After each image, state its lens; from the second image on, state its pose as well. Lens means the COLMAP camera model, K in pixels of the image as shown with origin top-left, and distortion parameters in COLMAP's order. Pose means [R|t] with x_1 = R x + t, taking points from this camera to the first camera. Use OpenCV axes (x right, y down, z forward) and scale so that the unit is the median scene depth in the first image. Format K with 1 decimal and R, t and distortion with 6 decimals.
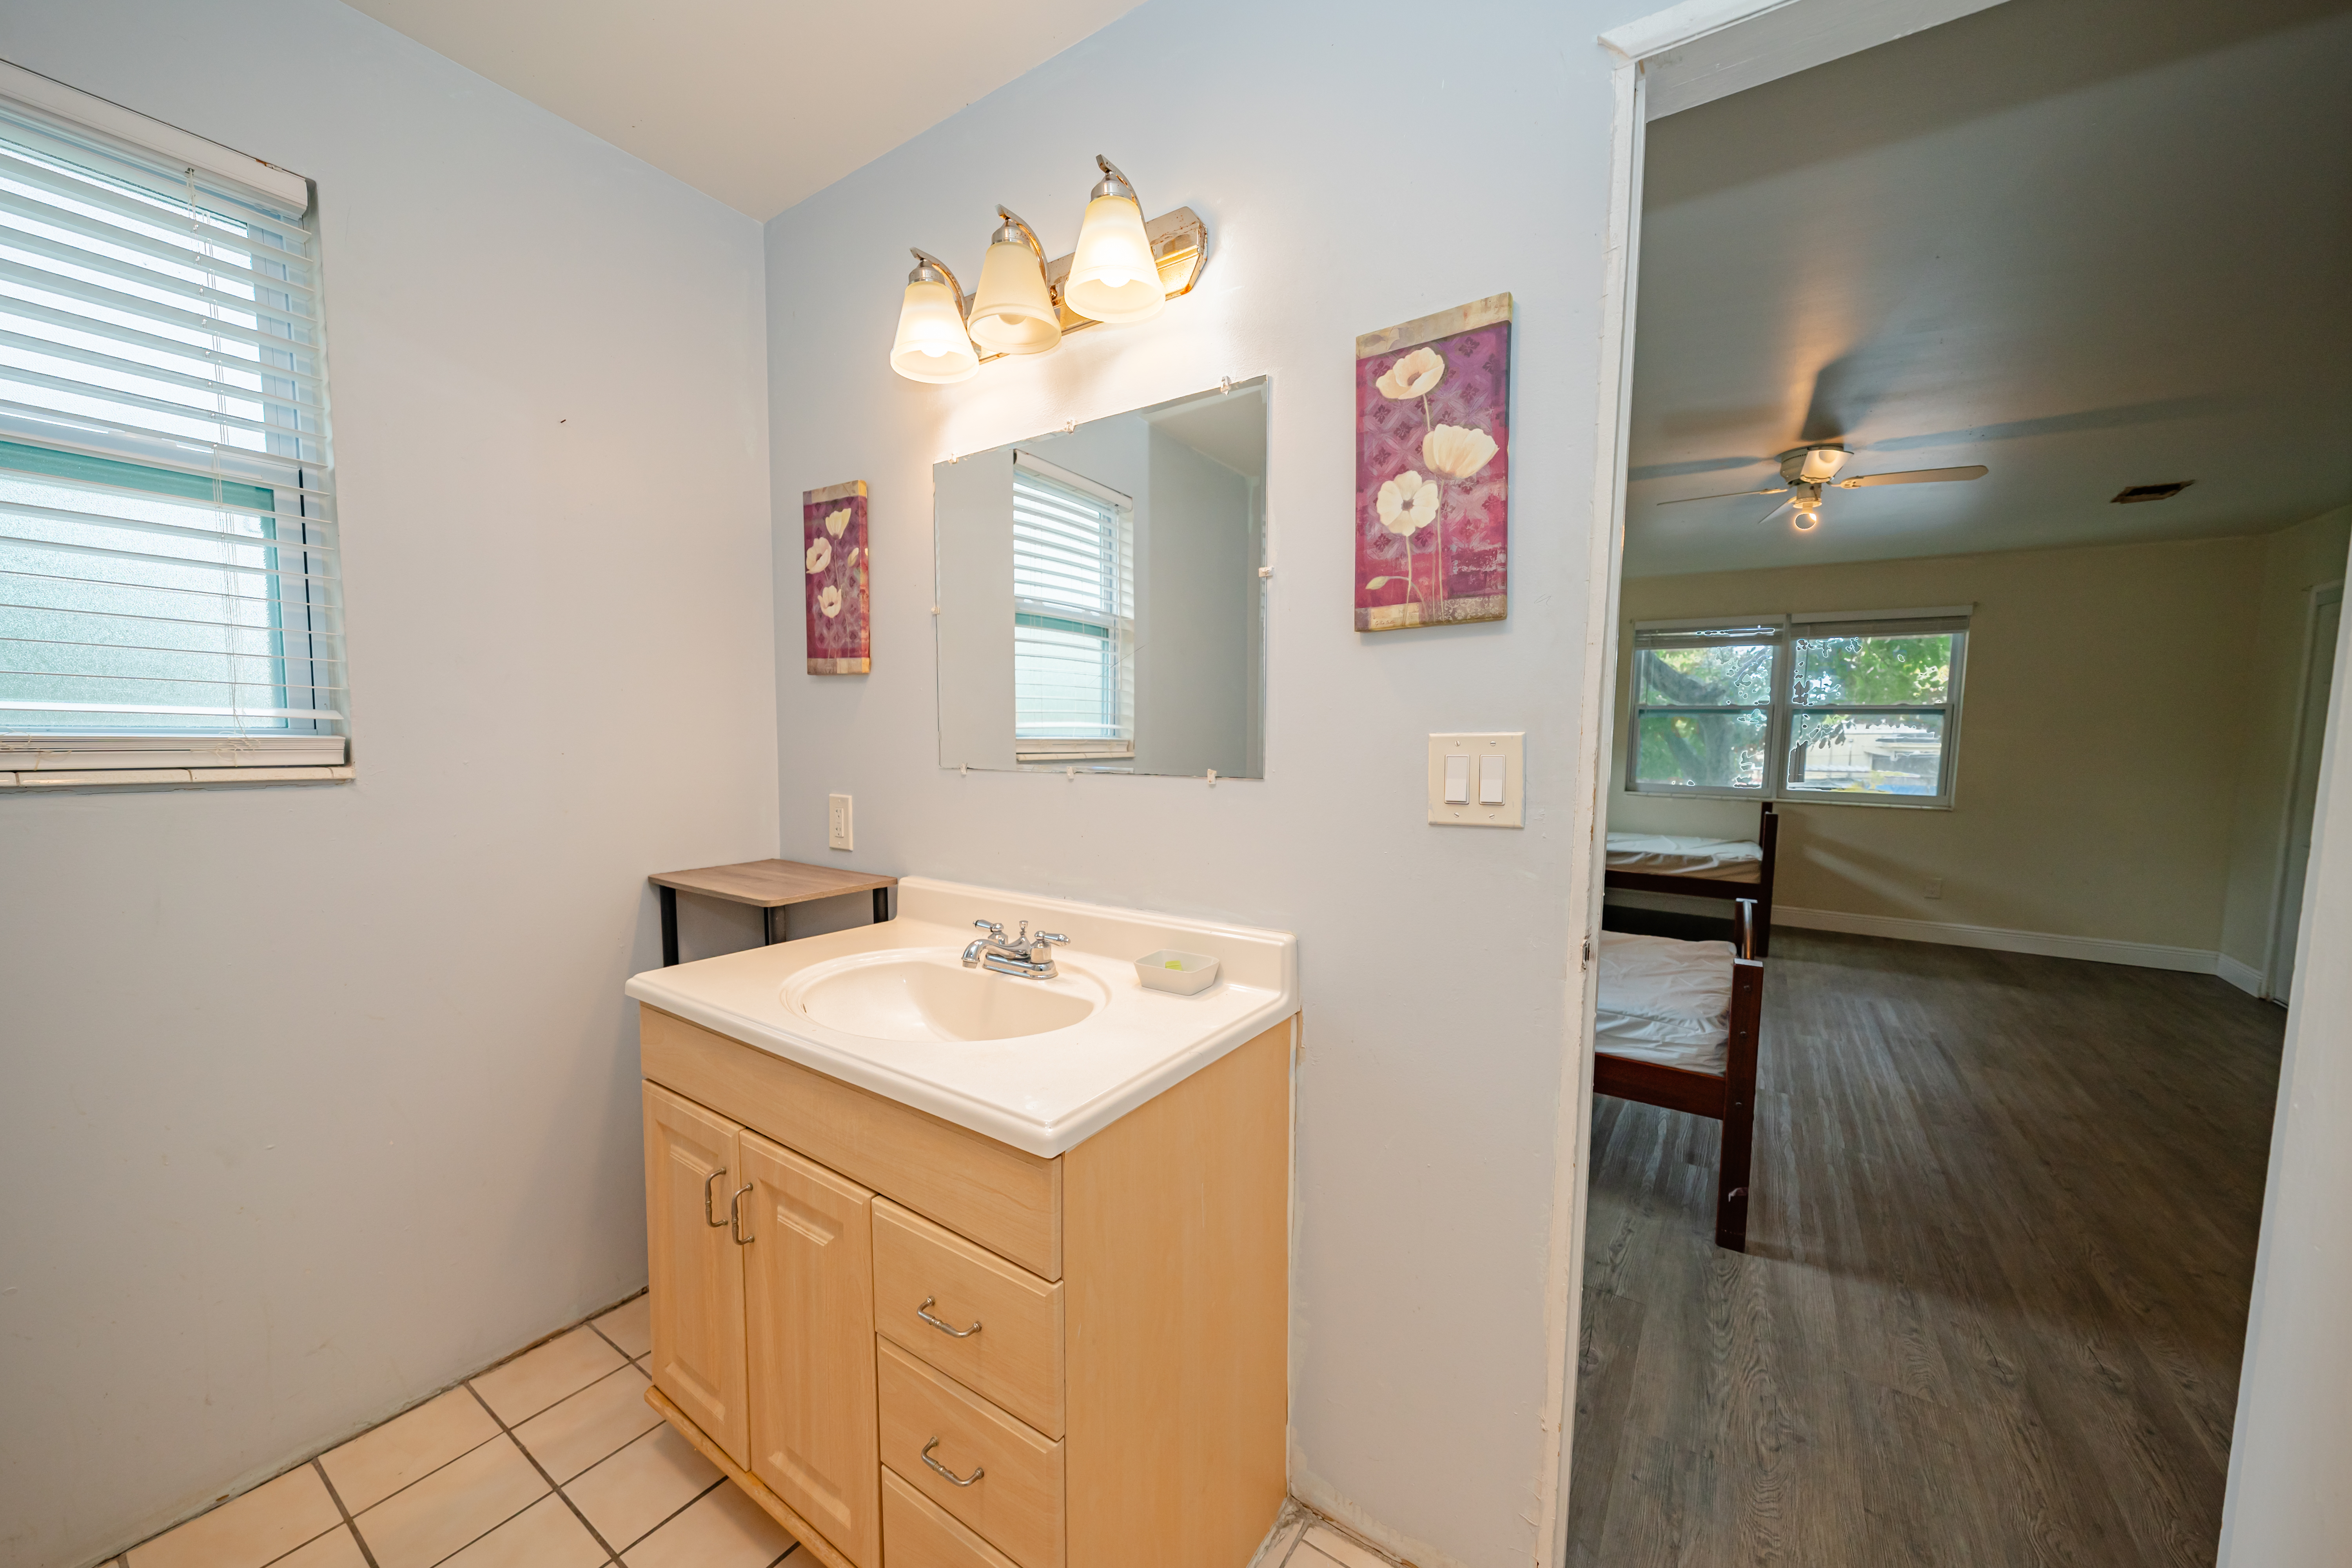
lens RADIAL K [[846.0, 0, 1188.4], [0, 846.0, 798.3], [0, 0, 1]] dist [0.001583, 0.000165]
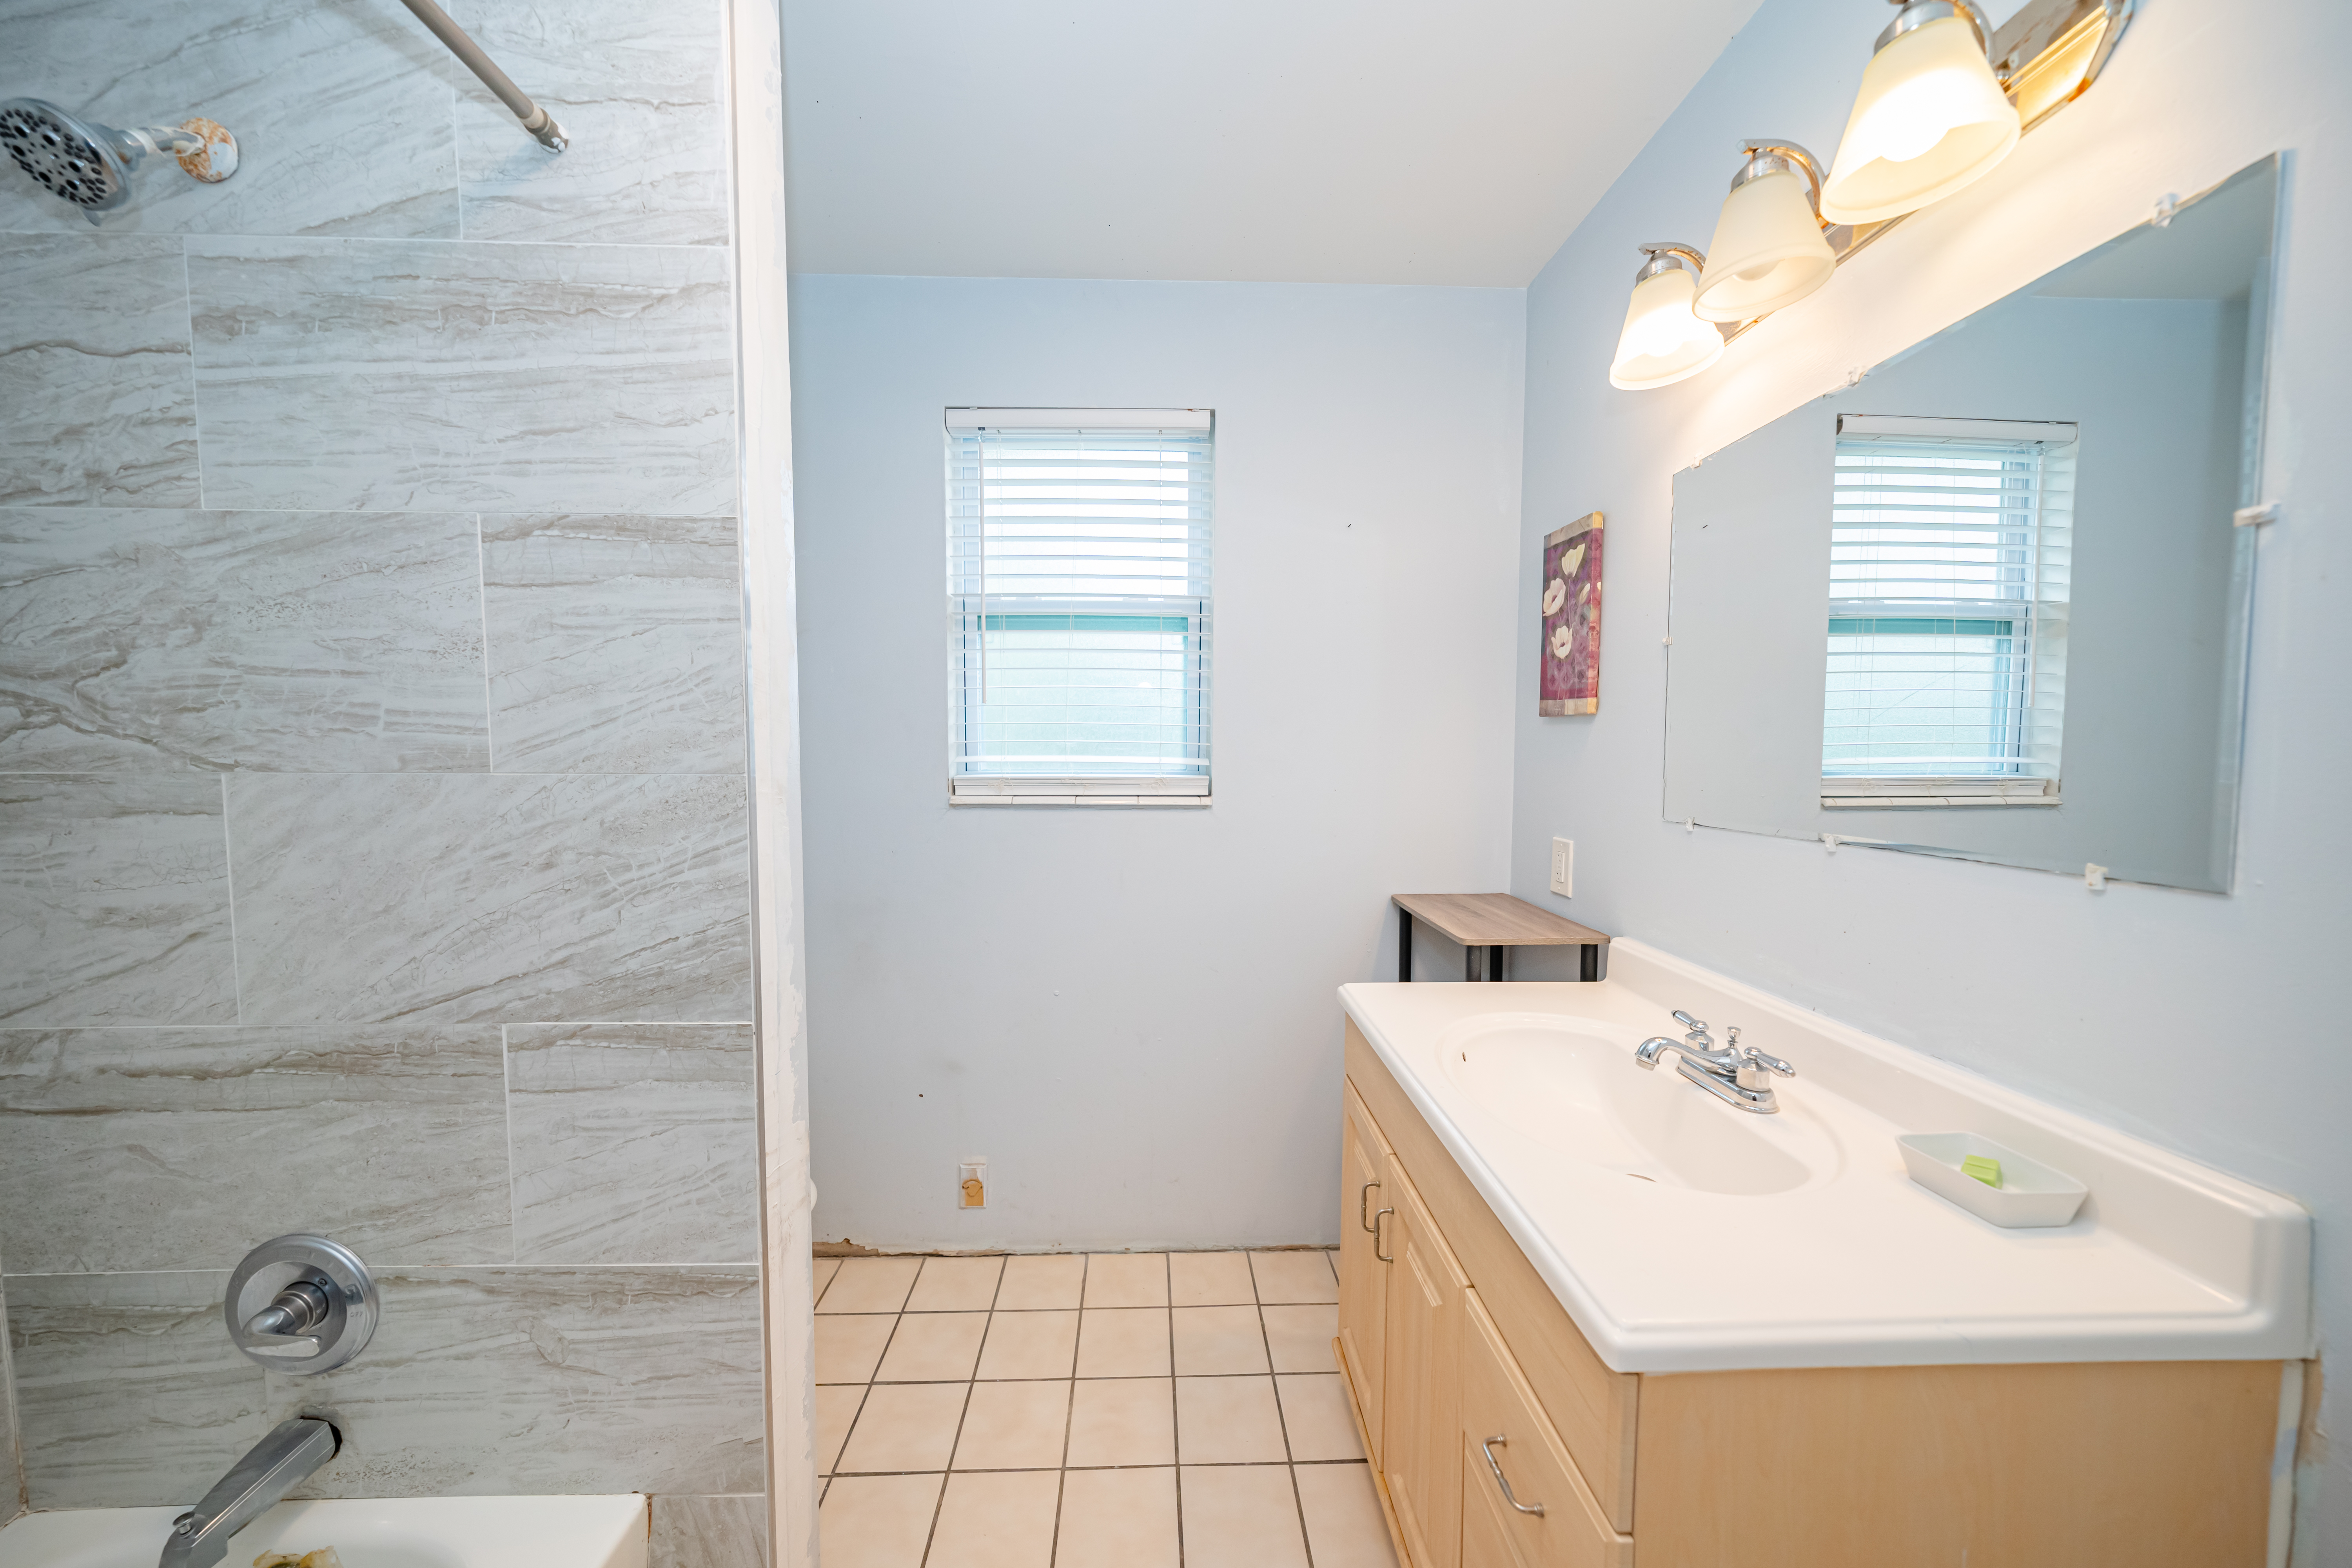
lens RADIAL K [[801.9, 0, 1182.0], [0, 801.9, 792.3], [0, 0, 1]] dist [-0.000095, -0.000005]
pose [[0.580982, 0.039575, -0.812953, 0.086478], [-0.059416, 0.998215, 0.006132, -0.039441], [0.811745, 0.044740, 0.582296, 0.112478]]
